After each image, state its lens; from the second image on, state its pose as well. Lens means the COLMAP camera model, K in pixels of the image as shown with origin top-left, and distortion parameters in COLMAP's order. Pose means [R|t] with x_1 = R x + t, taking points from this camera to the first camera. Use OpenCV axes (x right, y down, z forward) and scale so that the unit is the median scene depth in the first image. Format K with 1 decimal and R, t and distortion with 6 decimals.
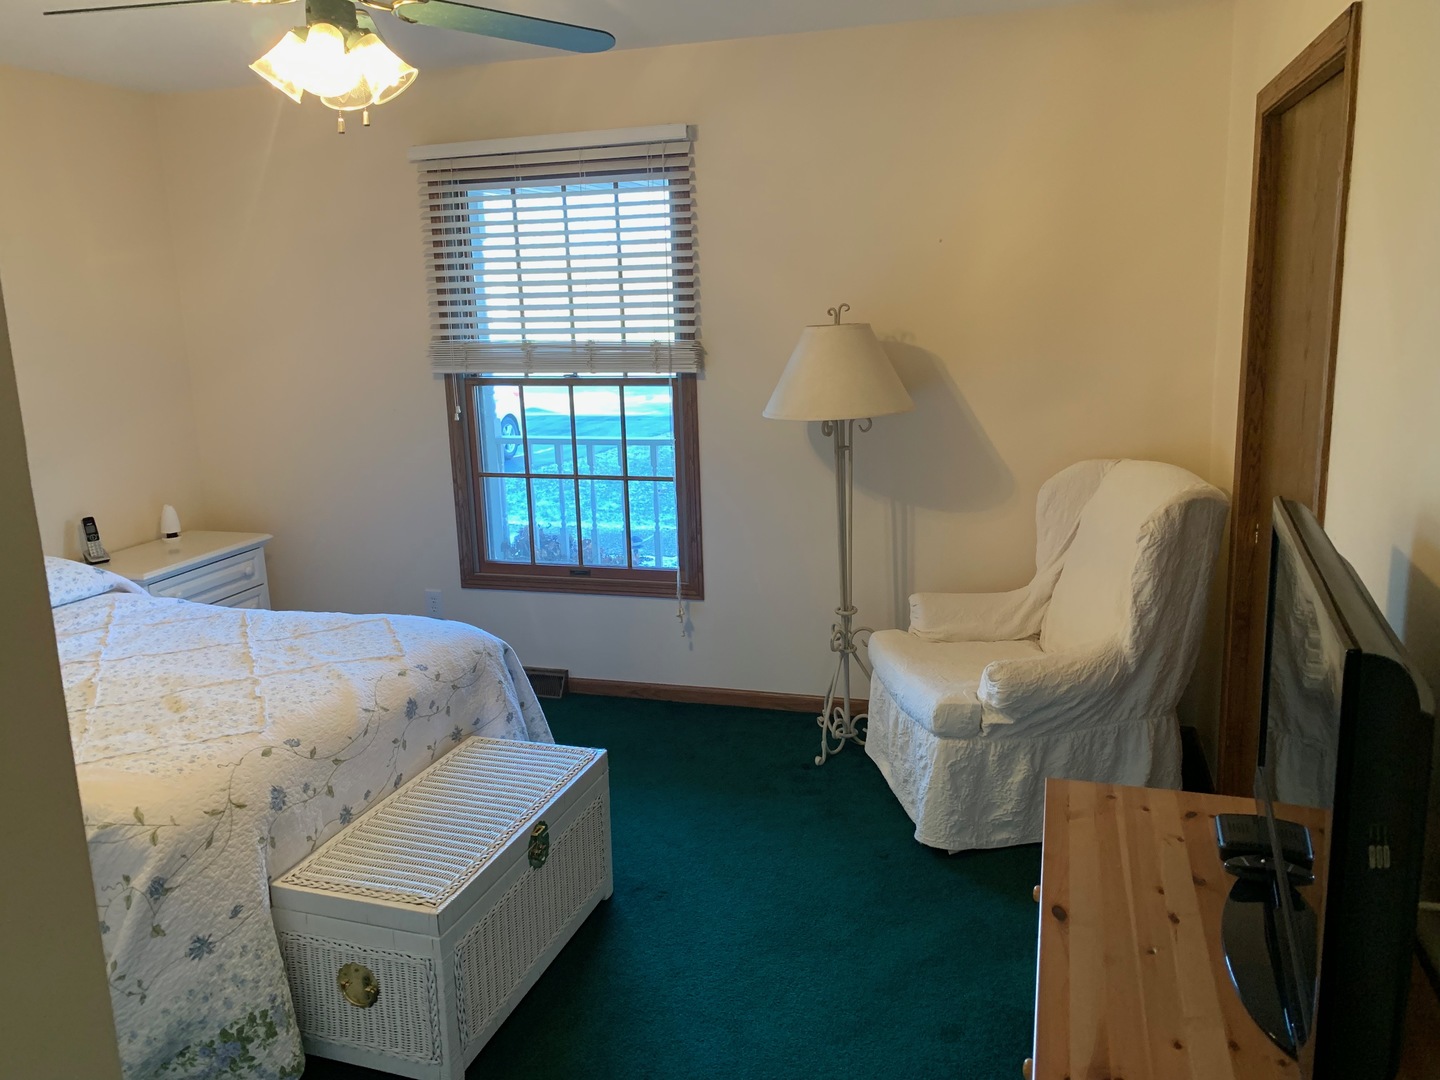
lens RADIAL K [[1091.7, 0, 715.8], [0, 1091.7, 522.7], [0, 0, 1]] dist [0.009183, -0.000072]
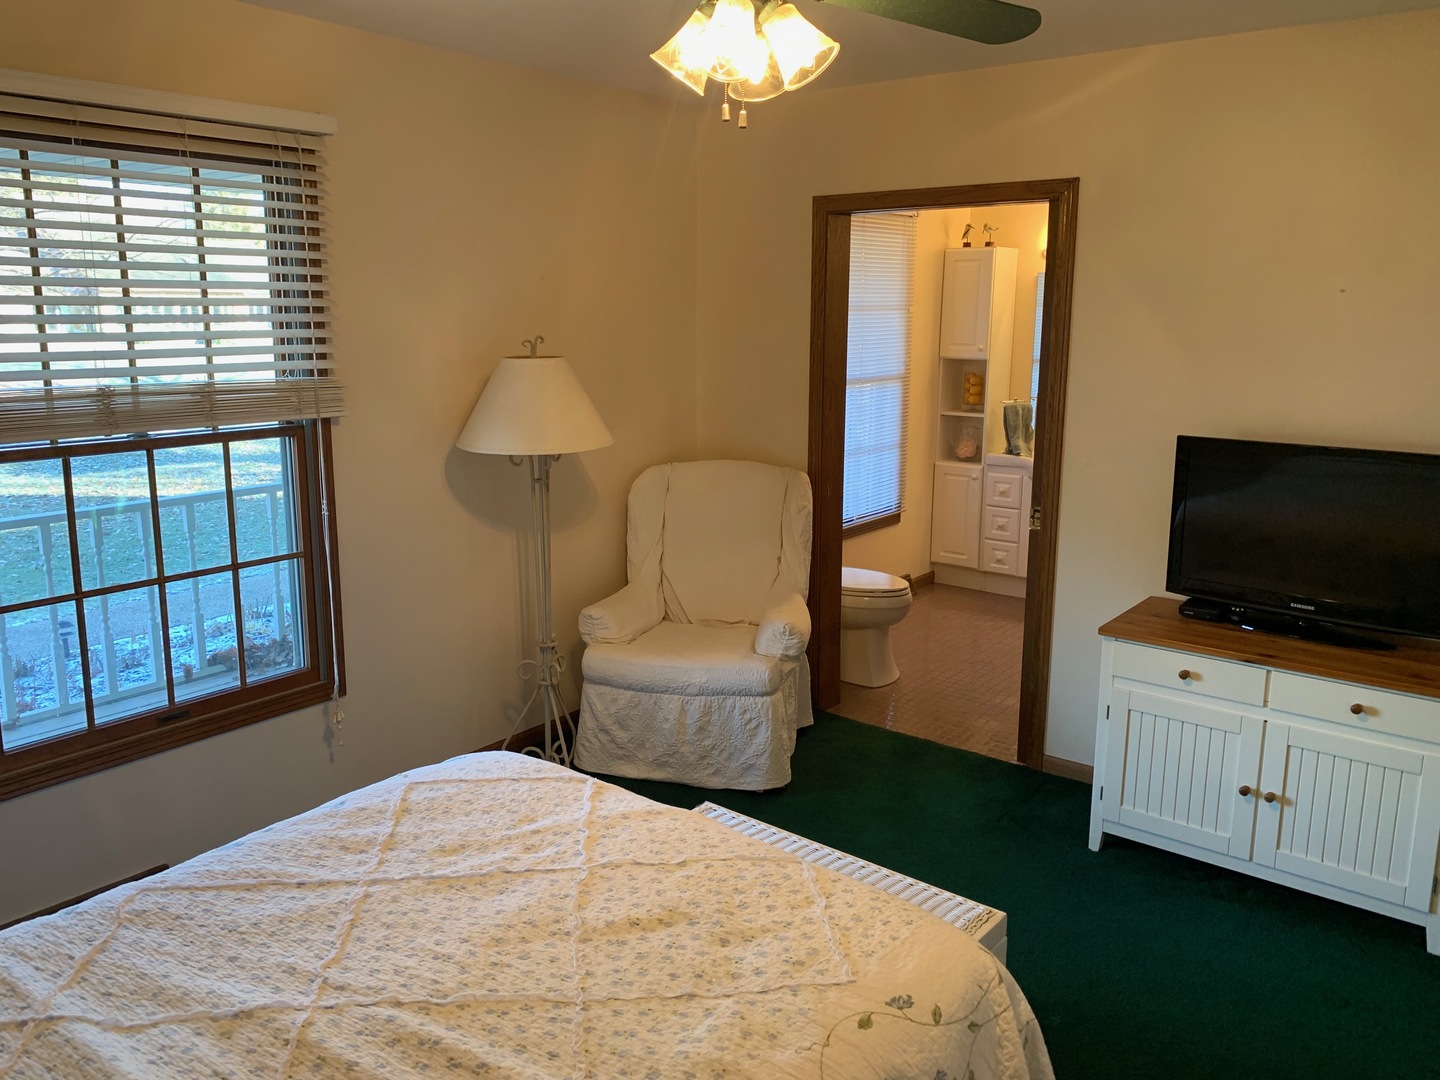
lens RADIAL K [[1080.6, 0, 720.9], [0, 1080.6, 512.0], [0, 0, 1]] dist [0.087407, -0.297393]
pose [[0.349550, -0.134051, 0.927278, -0.876837], [0.182965, 0.980423, 0.072763, -0.095457], [-0.918879, 0.144225, 0.367233, 0.573735]]
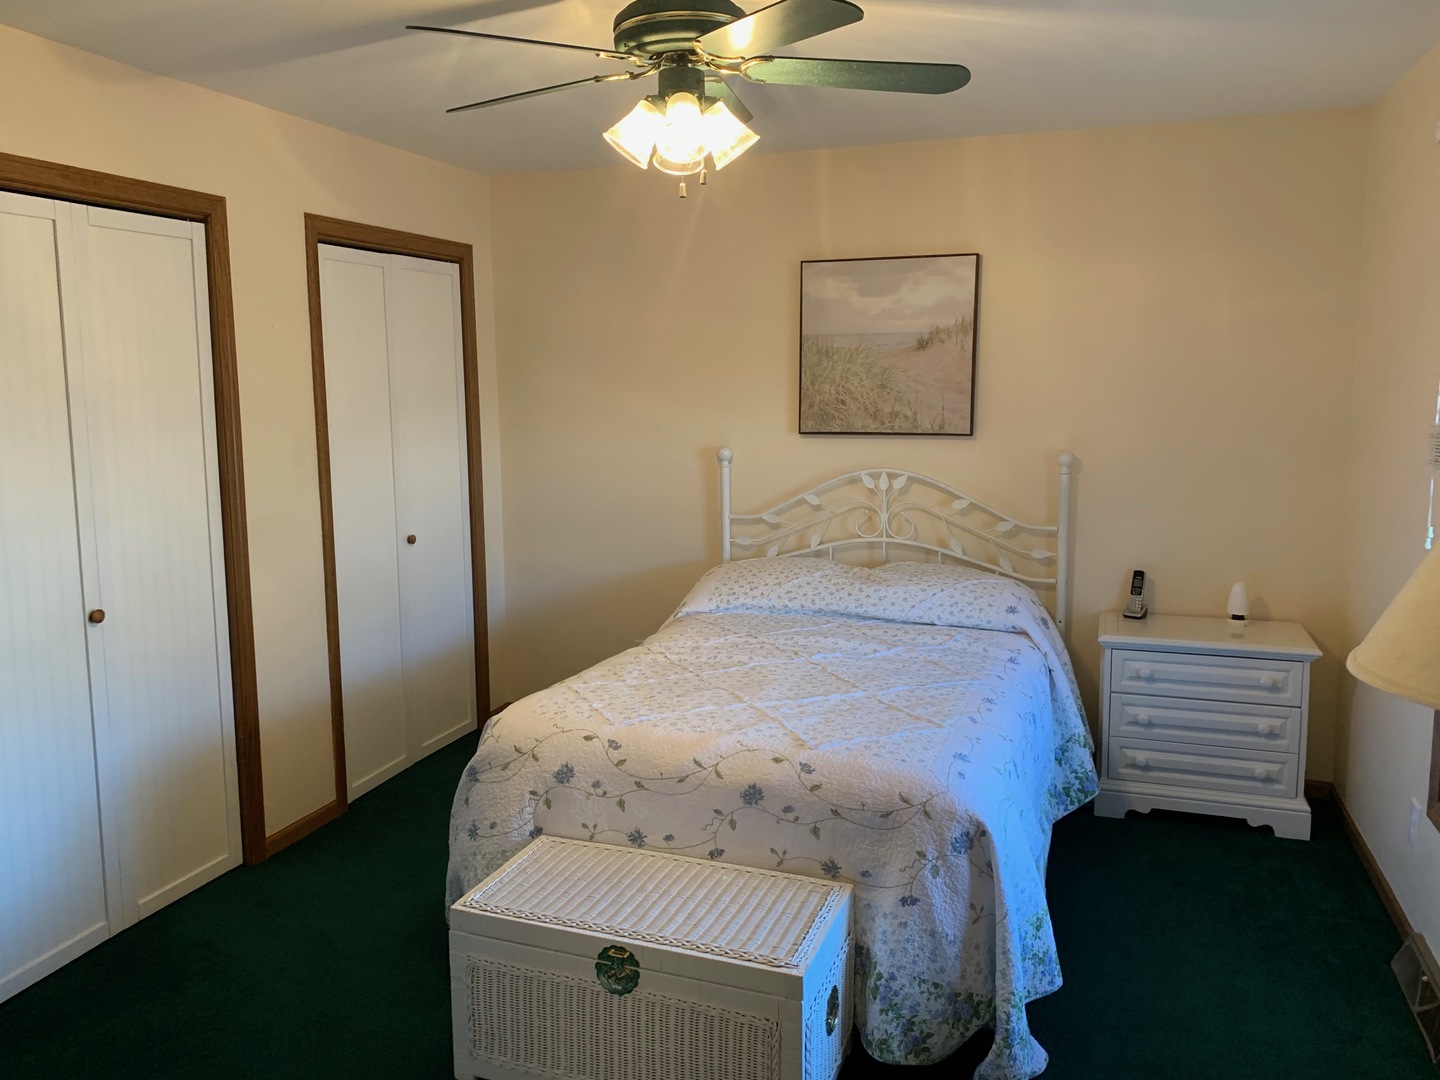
lens RADIAL K [[1080.6, 0, 720.9], [0, 1080.6, 512.0], [0, 0, 1]] dist [0.087407, -0.297393]
pose [[-0.019357, 0.158361, -0.987191, 0.523908], [-0.205407, 0.965684, 0.158939, -0.178885], [0.978485, 0.205853, 0.013836, 0.802918]]
